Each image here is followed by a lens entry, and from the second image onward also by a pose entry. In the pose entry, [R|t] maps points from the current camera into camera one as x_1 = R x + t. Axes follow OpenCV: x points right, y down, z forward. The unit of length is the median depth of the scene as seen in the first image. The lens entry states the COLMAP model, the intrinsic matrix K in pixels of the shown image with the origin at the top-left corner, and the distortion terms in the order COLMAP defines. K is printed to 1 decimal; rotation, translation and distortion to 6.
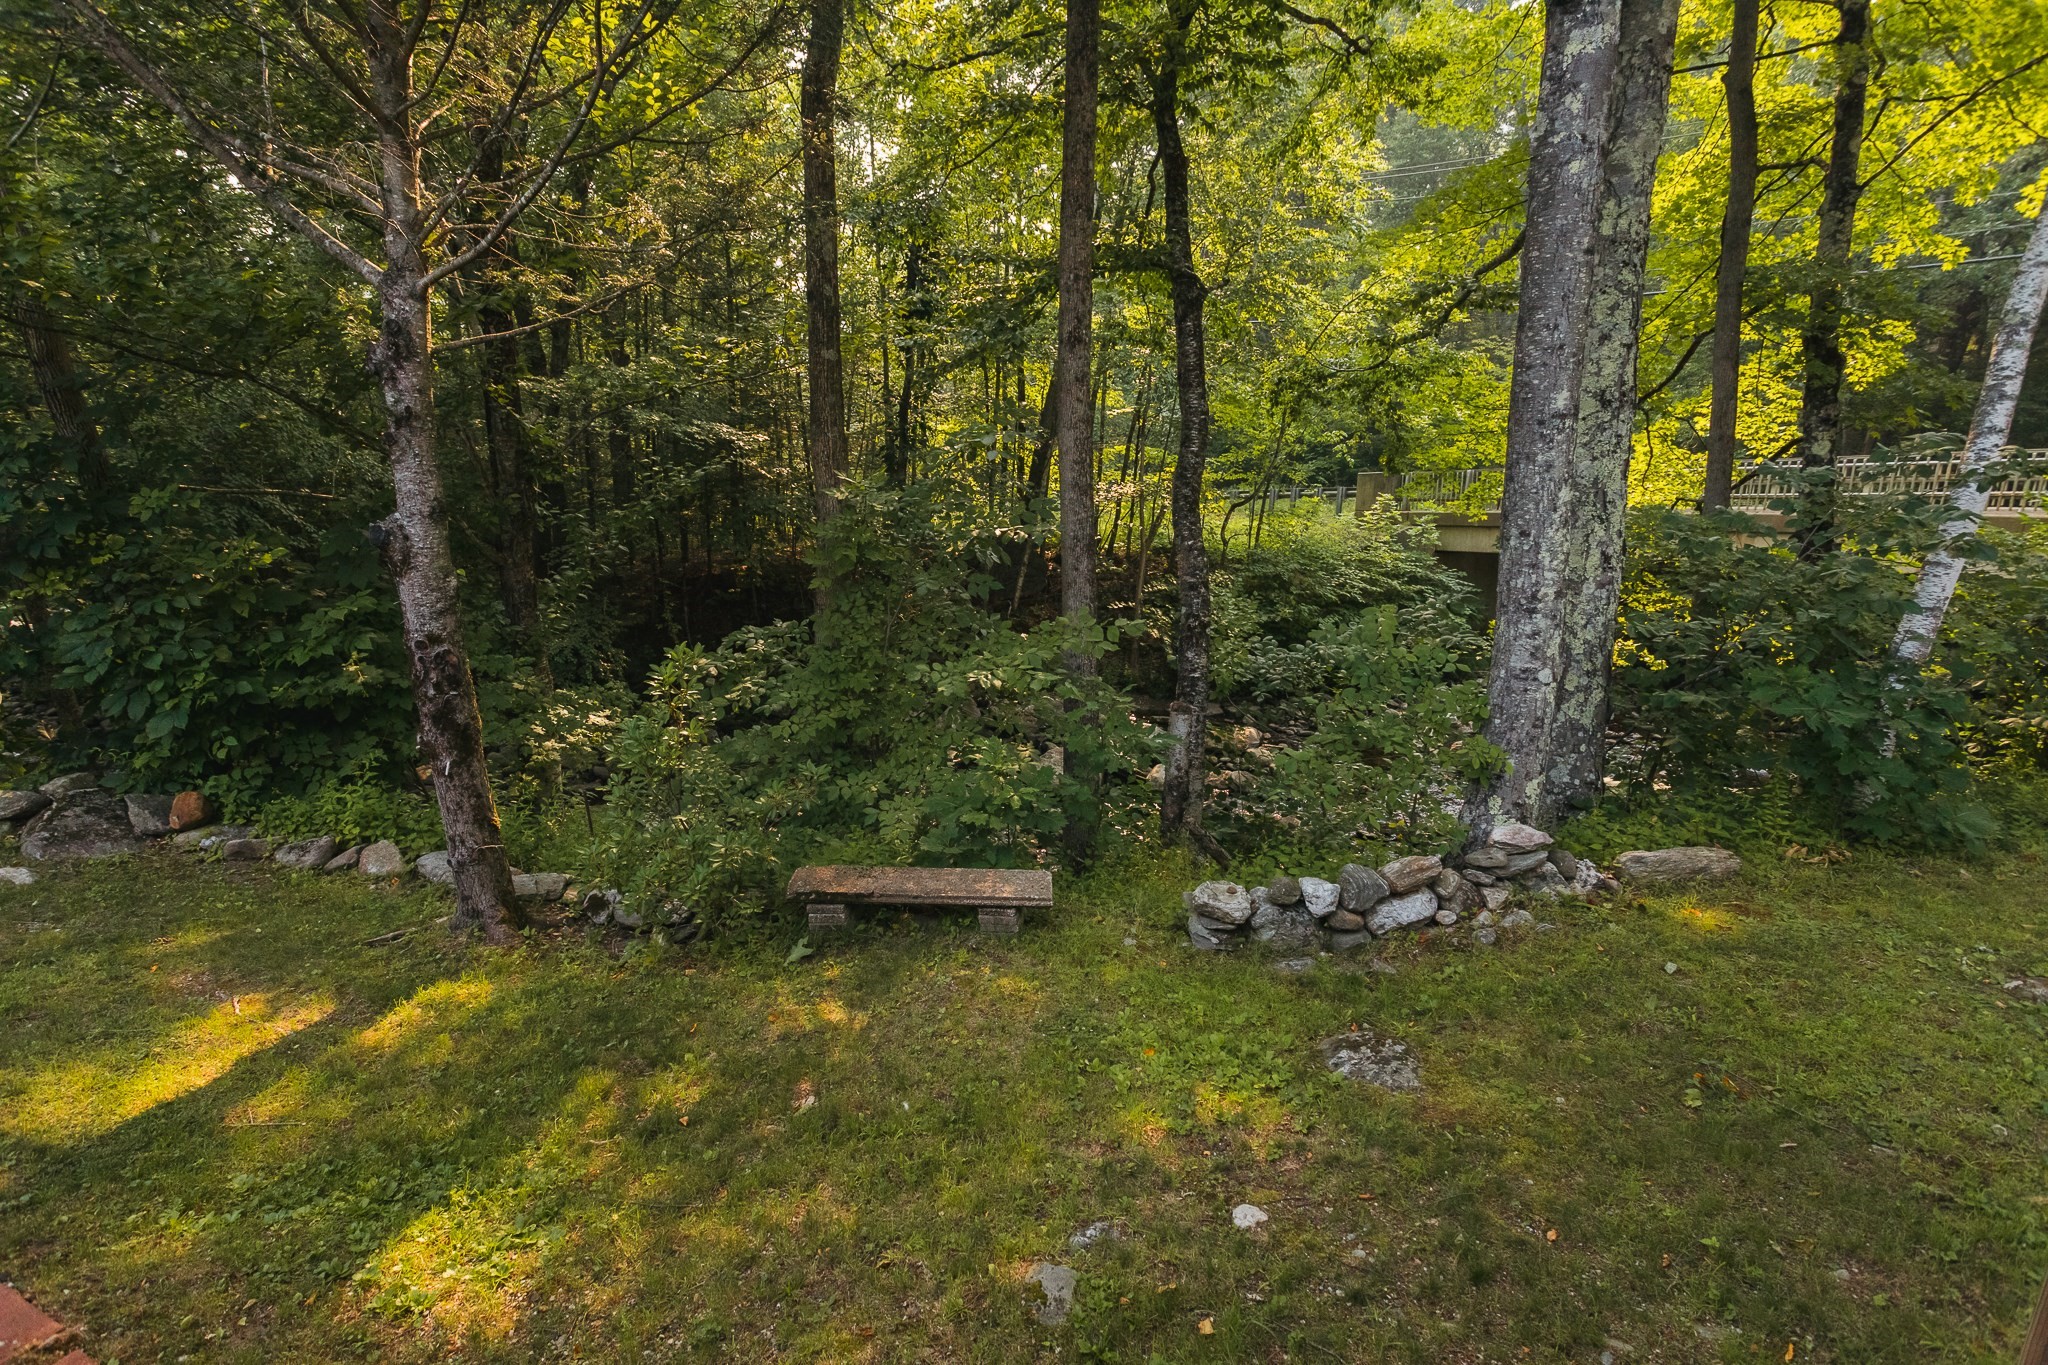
lens RADIAL K [[968.6, 0, 1021.2], [0, 968.6, 692.2], [0, 0, 1]] dist [0.000455, 0.000419]
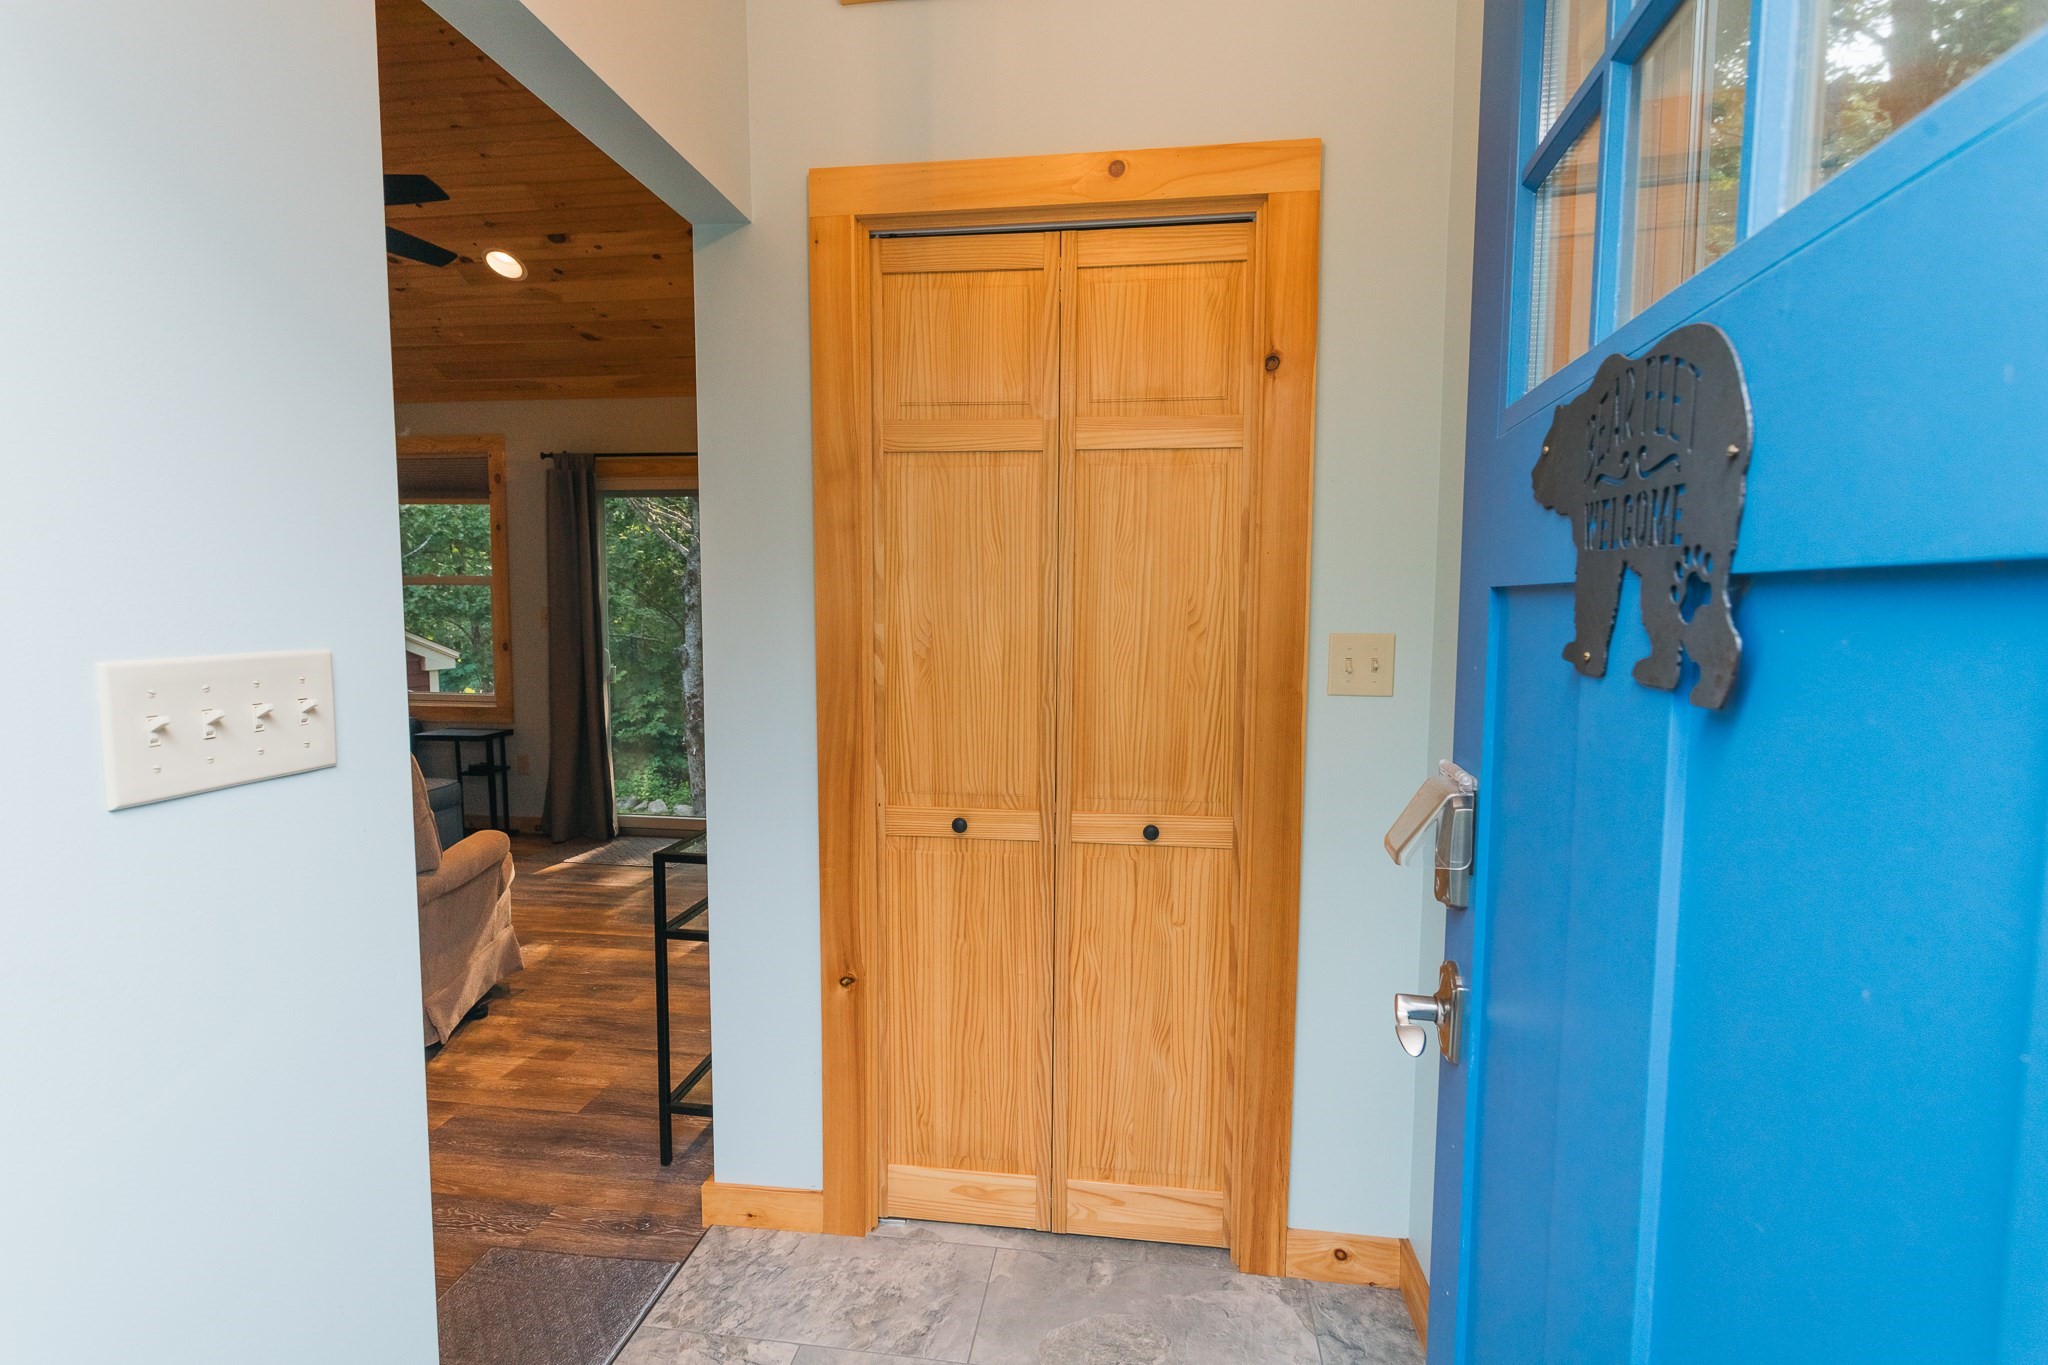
lens RADIAL K [[968.6, 0, 1011.5], [0, 968.6, 677.0], [0, 0, 1]] dist [0.000455, 0.000419]
pose [[0.981885, 0.004729, -0.189417, 0.500250], [-0.033131, 0.988573, -0.147058, 0.182444], [0.186557, 0.150670, 0.970822, -0.959803]]
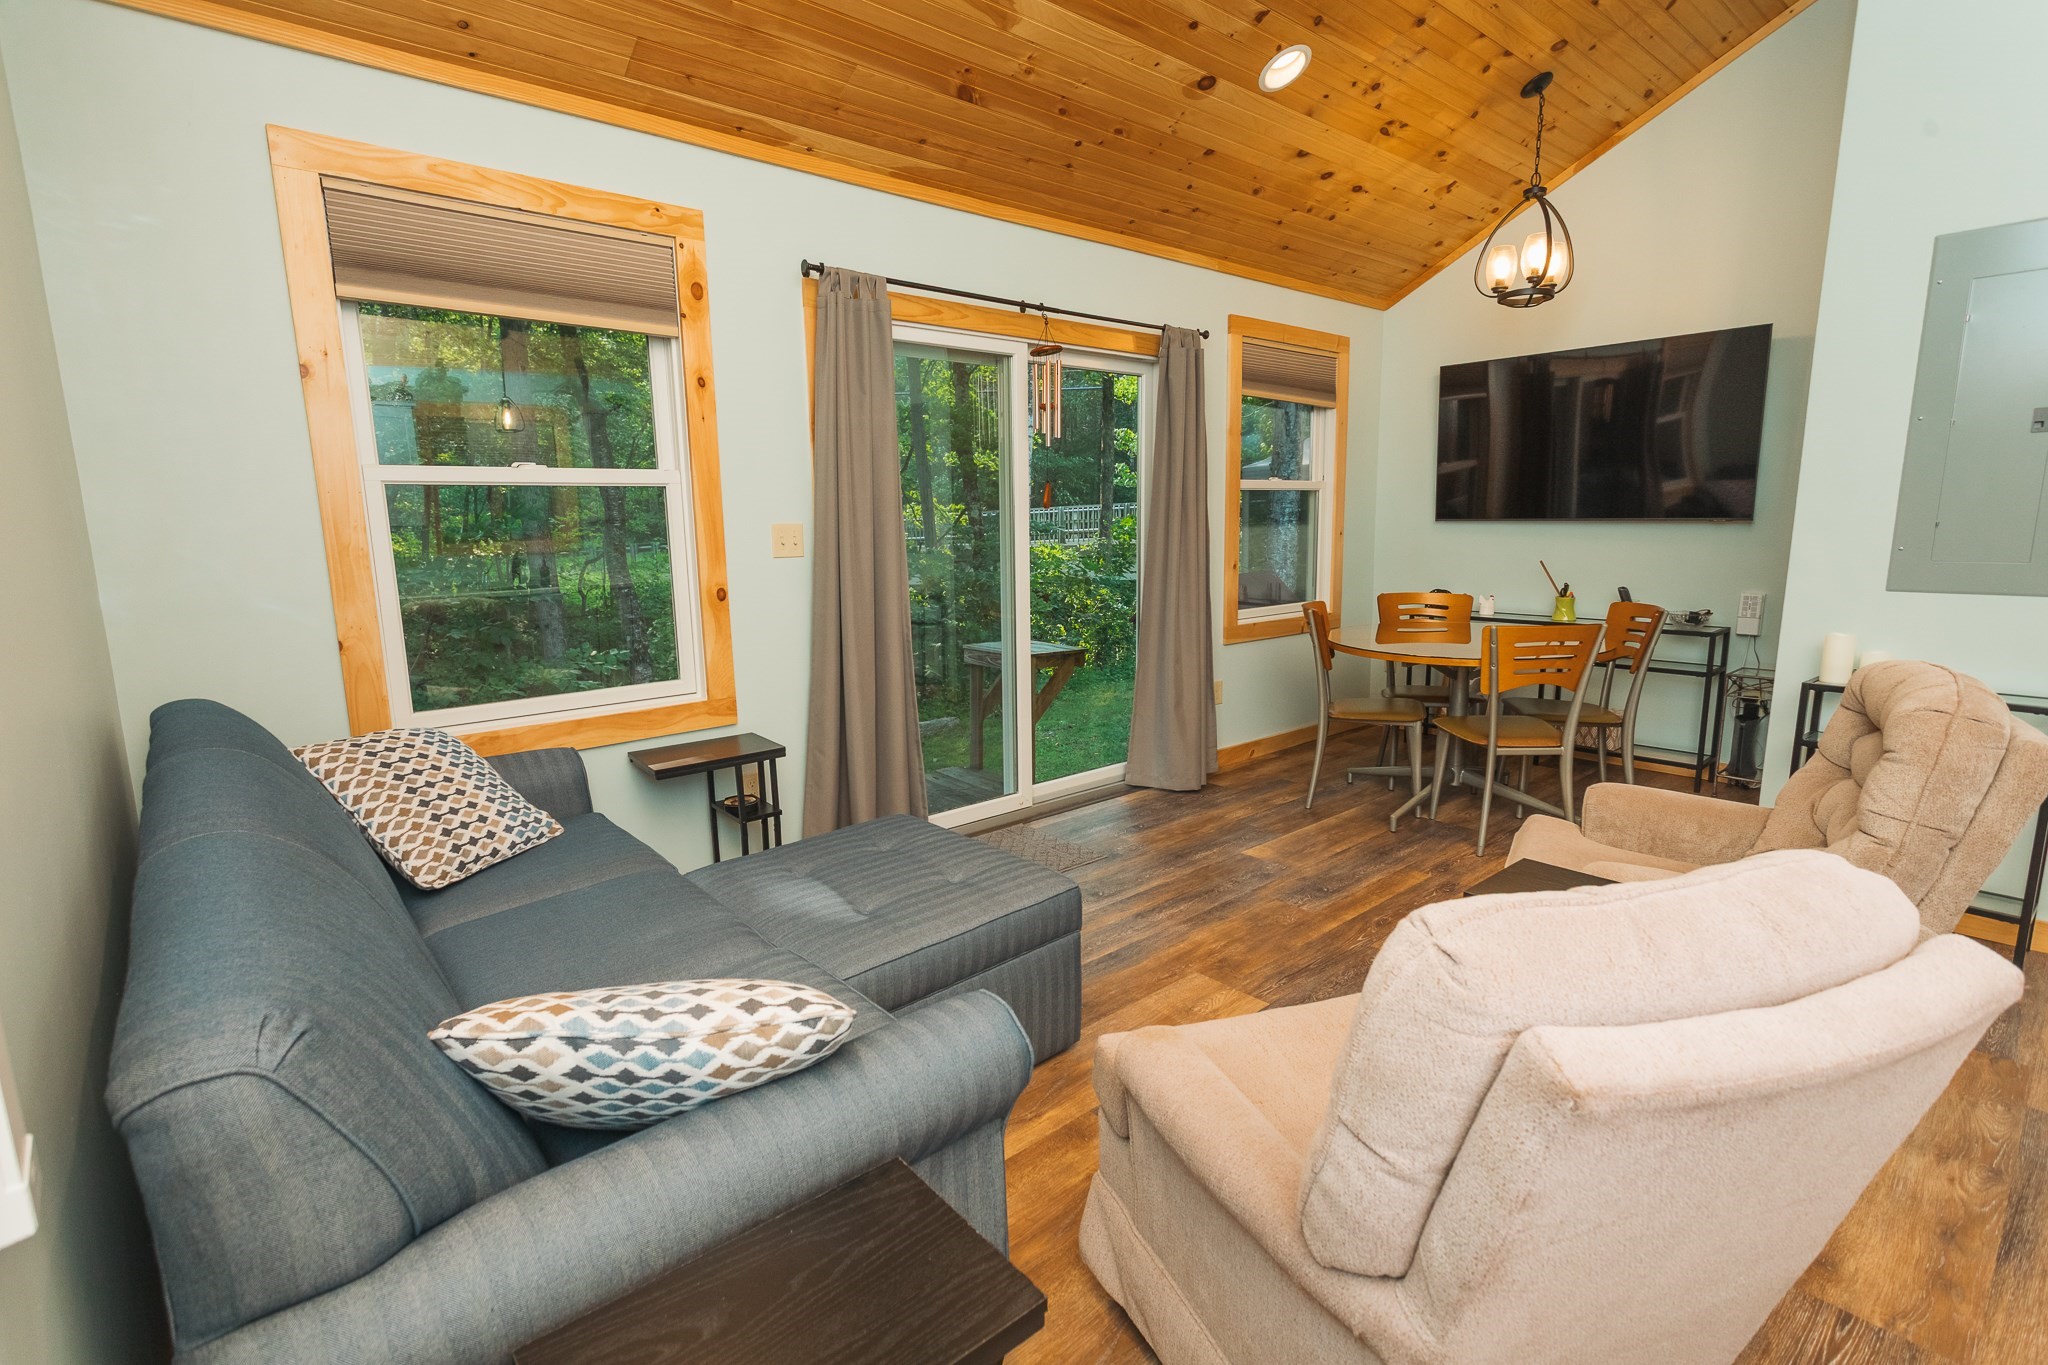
lens RADIAL K [[968.6, 0, 1011.0], [0, 968.6, 677.9], [0, 0, 1]] dist [0.000455, 0.000419]
pose [[0.781667, -0.128848, 0.610242, -0.390546], [0.166179, 0.986085, -0.004657, 0.104129], [-0.601150, 0.105049, 0.792201, -0.656660]]
